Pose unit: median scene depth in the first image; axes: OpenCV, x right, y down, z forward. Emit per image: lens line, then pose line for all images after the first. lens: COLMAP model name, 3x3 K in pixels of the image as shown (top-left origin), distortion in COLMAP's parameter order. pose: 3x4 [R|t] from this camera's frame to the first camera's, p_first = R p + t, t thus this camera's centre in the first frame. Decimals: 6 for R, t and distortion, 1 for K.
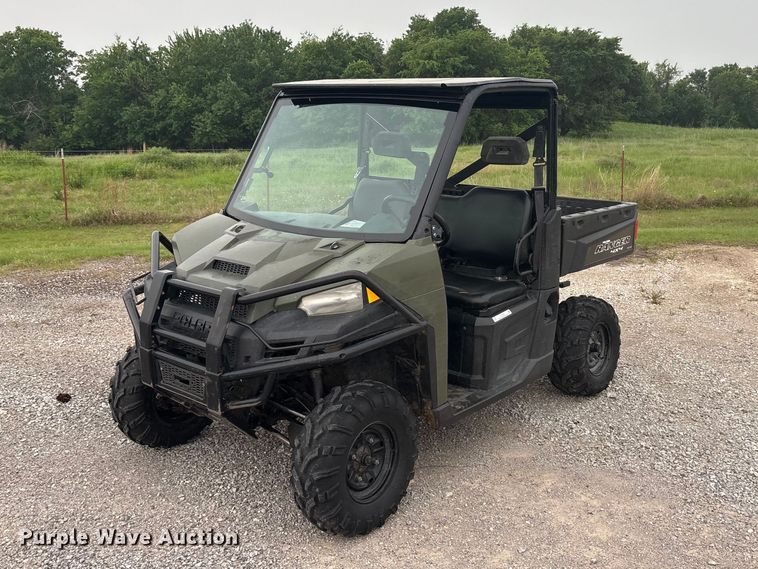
lens RADIAL K [[877.2, 0, 379.0], [0, 877.2, 284.5], [0, 0, 1]] dist [0.005046, -0.037237]
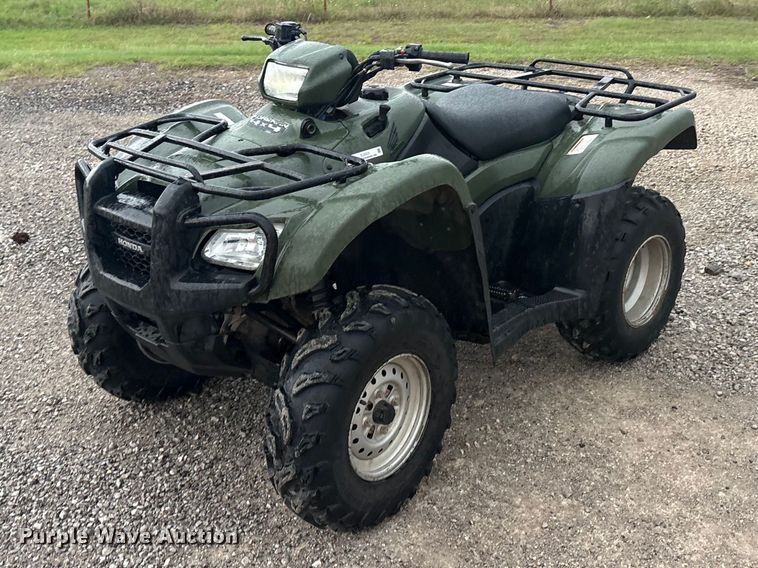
lens RADIAL K [[877.2, 0, 379.0], [0, 877.2, 284.0], [0, 0, 1]] dist [0.005046, -0.037237]
pose [[0.984384, 0.067917, -0.162408, 0.096660], [-0.034497, 0.979114, 0.200364, -0.001934], [0.172624, -0.191632, 0.966167, 0.267149]]
